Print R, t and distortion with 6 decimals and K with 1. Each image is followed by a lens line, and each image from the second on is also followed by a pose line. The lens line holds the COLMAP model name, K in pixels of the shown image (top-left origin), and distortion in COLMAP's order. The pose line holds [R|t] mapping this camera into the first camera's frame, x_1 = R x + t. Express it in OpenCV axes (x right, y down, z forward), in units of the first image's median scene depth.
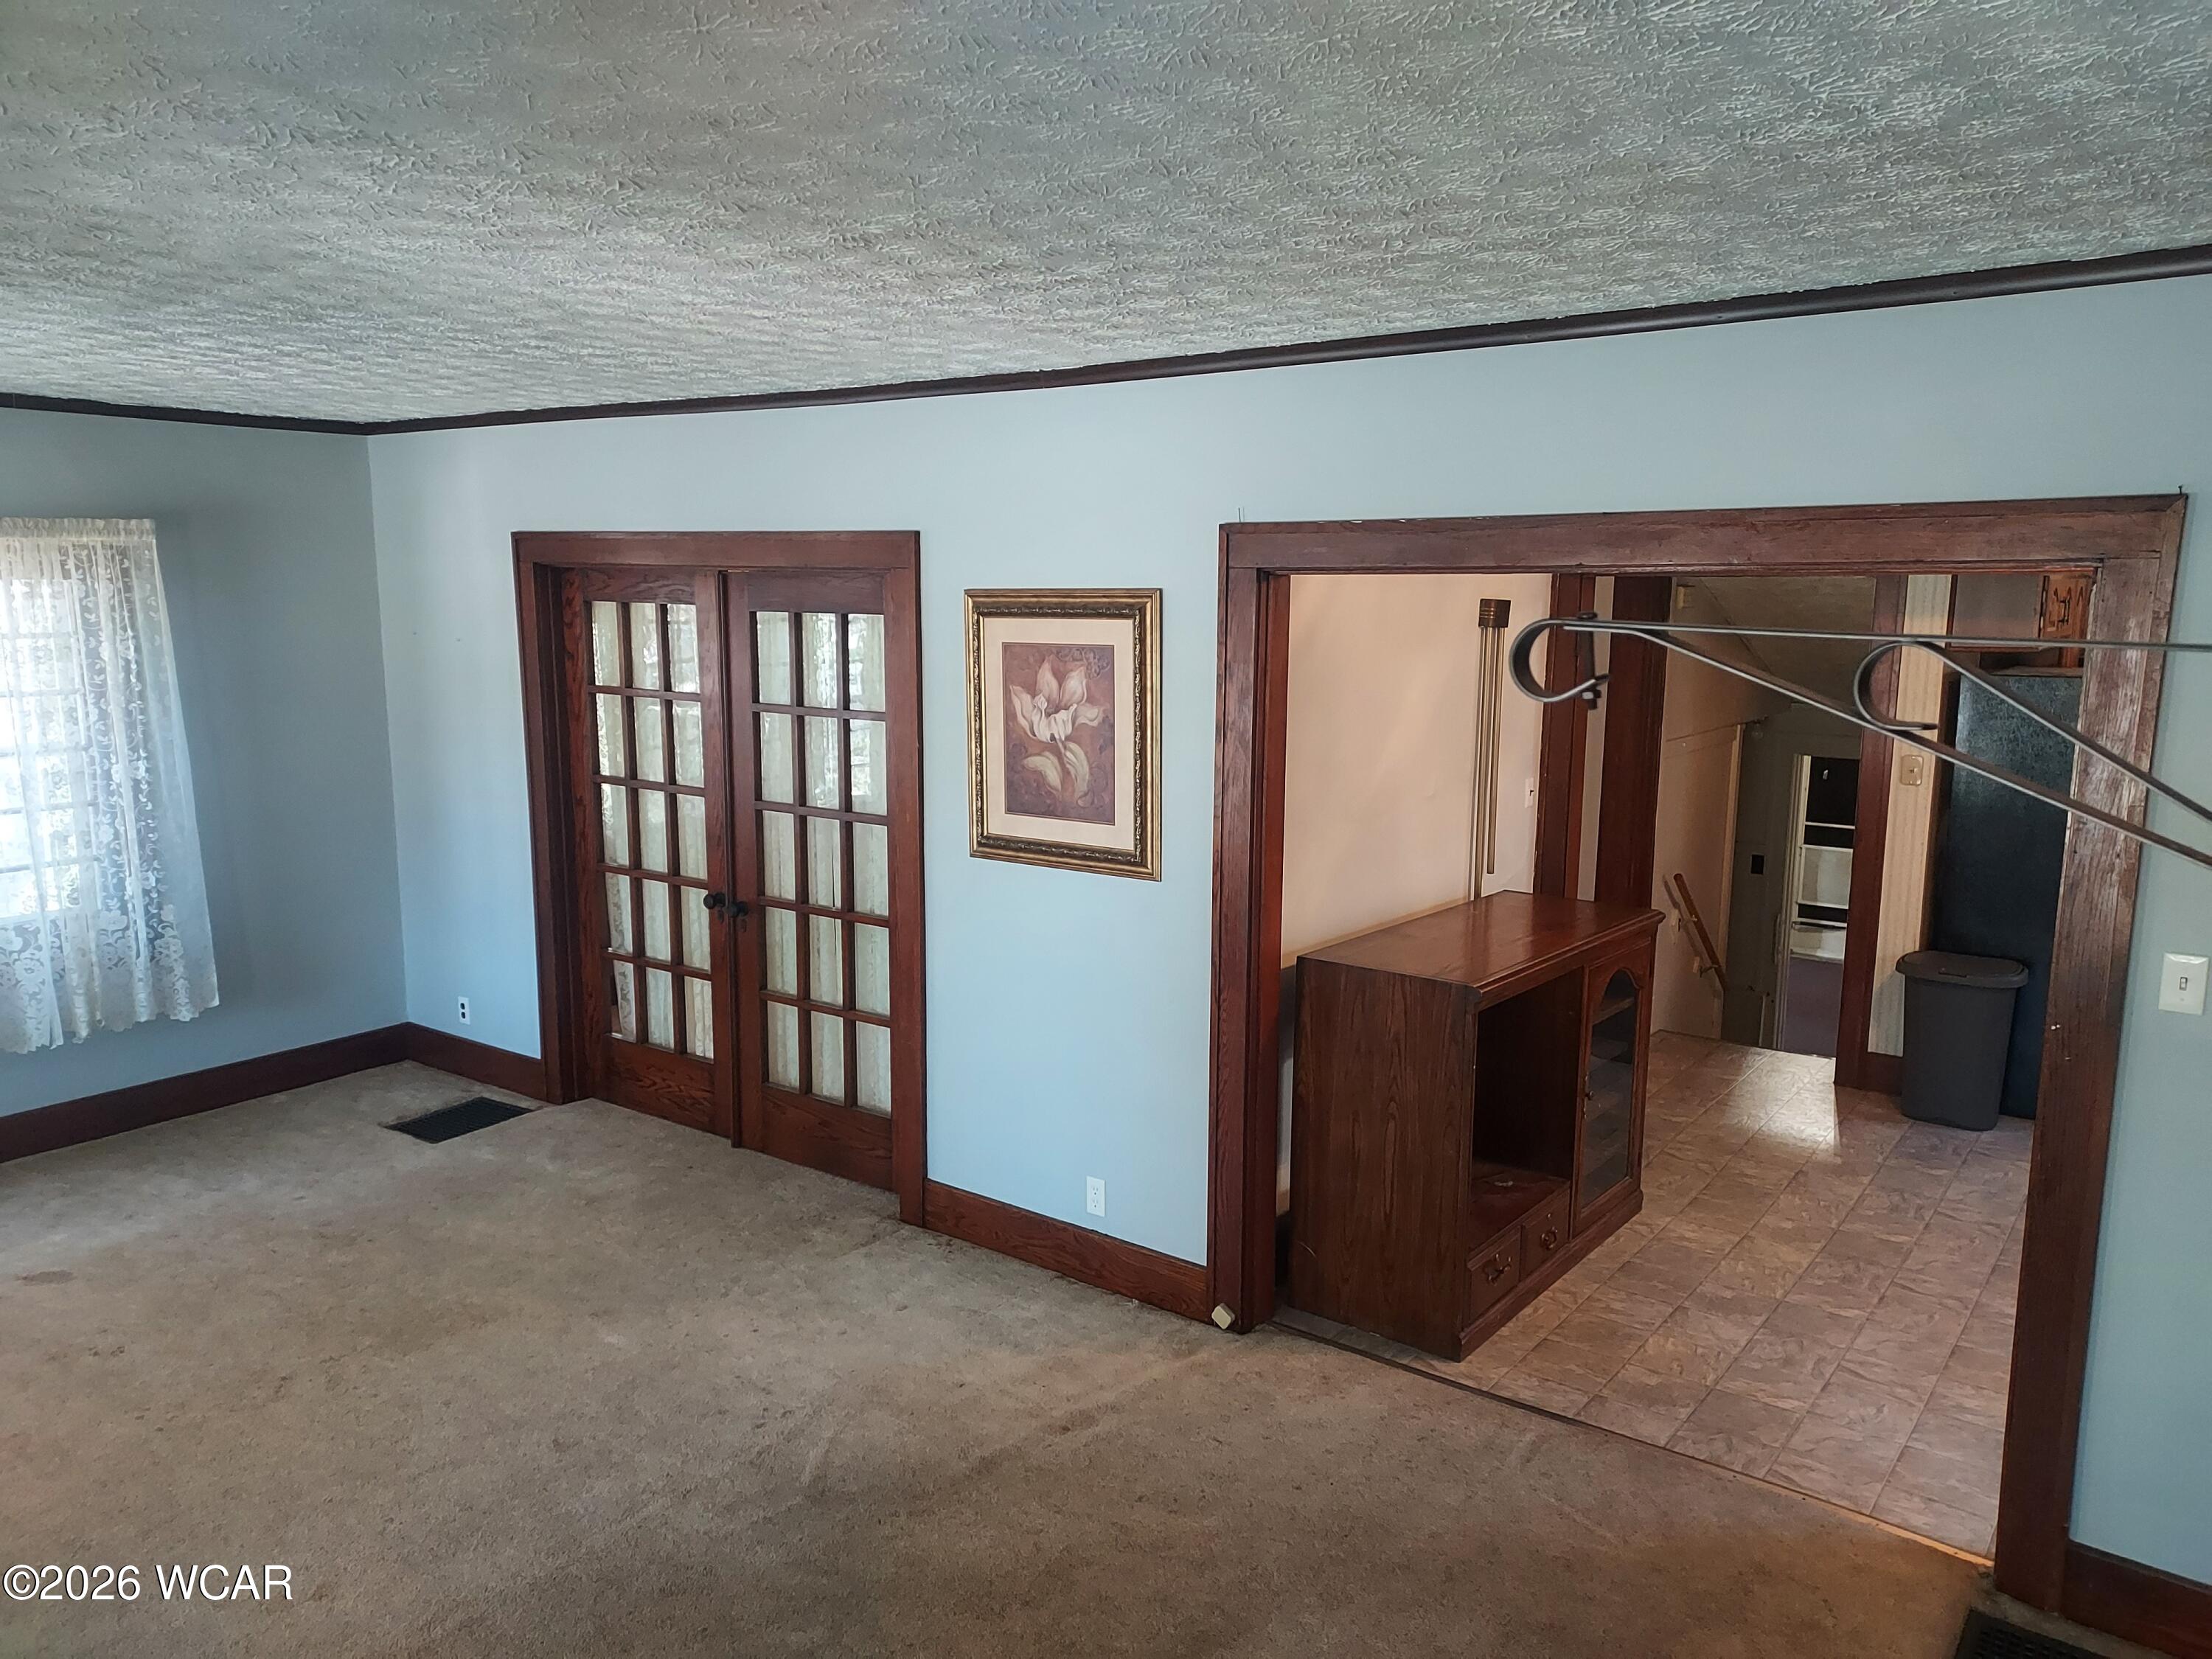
lens RADIAL K [[1588.2, 0, 1125.6], [0, 1588.2, 840.4], [0, 0, 1]] dist [0.043669, -0.000876]
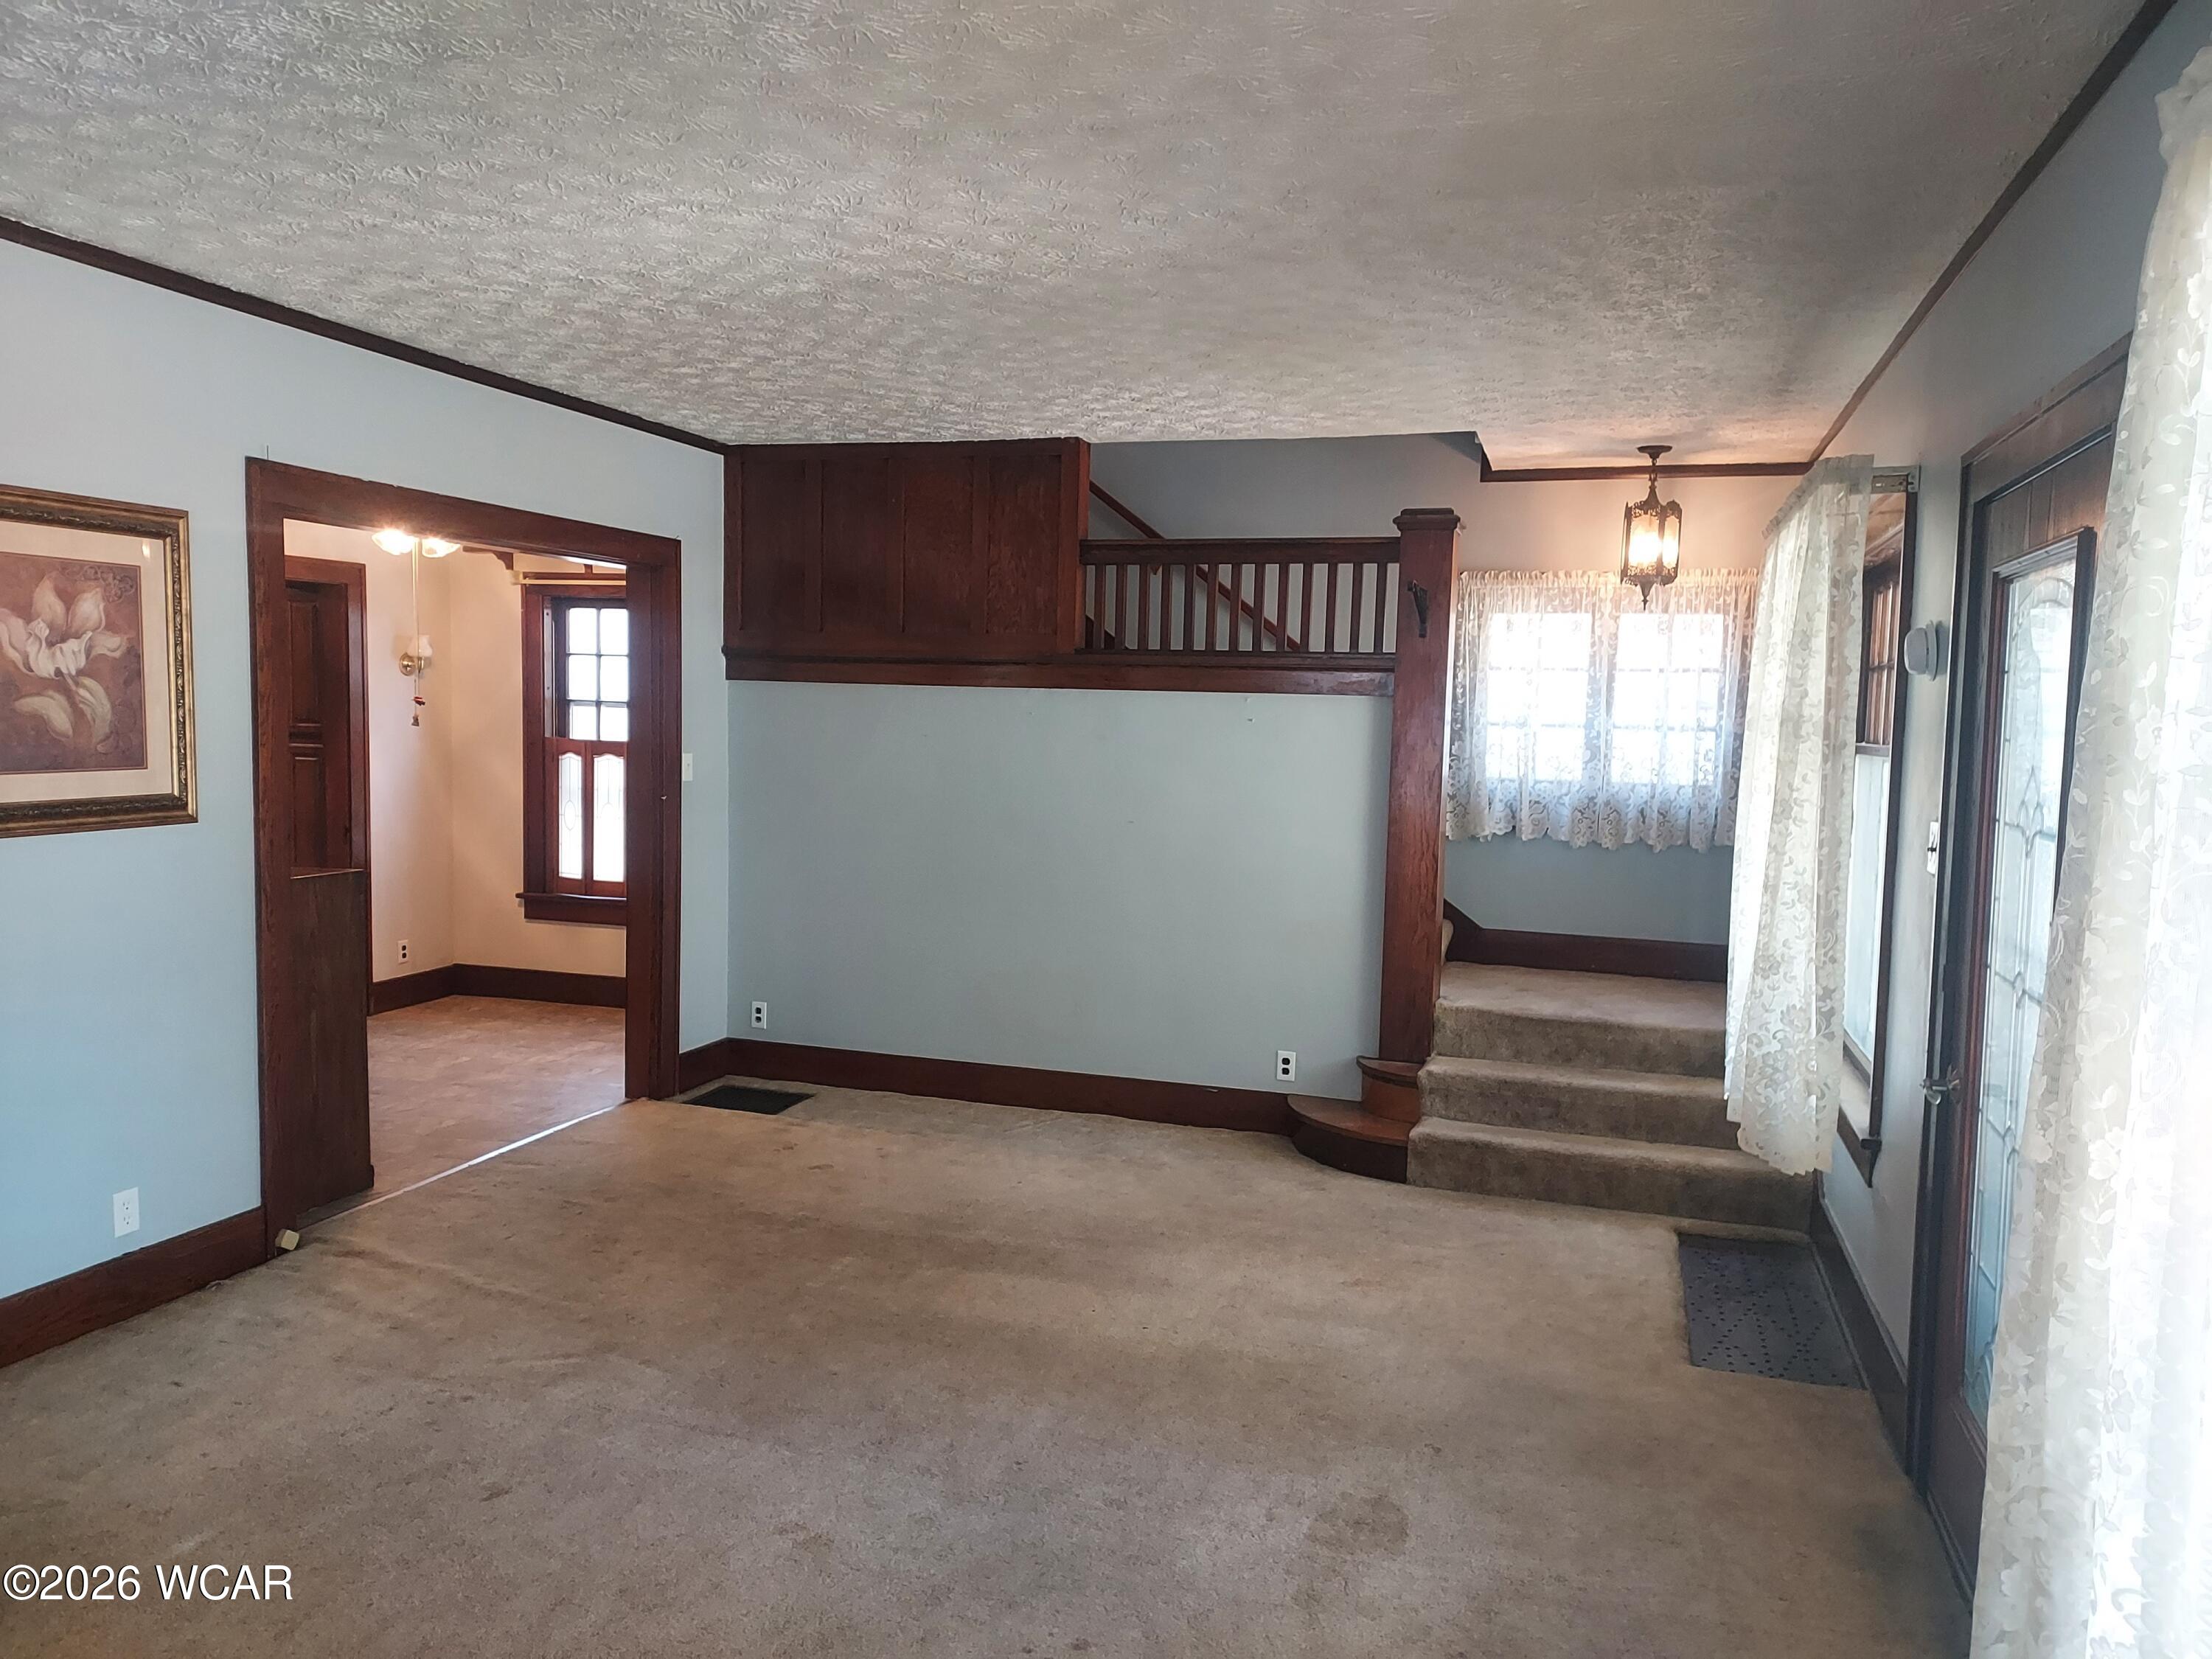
lens RADIAL K [[1588.2, 0, 1125.6], [0, 1588.2, 840.4], [0, 0, 1]] dist [0.043669, -0.000876]
pose [[-0.338182, -0.092367, 0.936537, -1.041001], [0.121140, 0.982619, 0.140656, -0.030784], [-0.933251, 0.161020, -0.321115, 0.781064]]
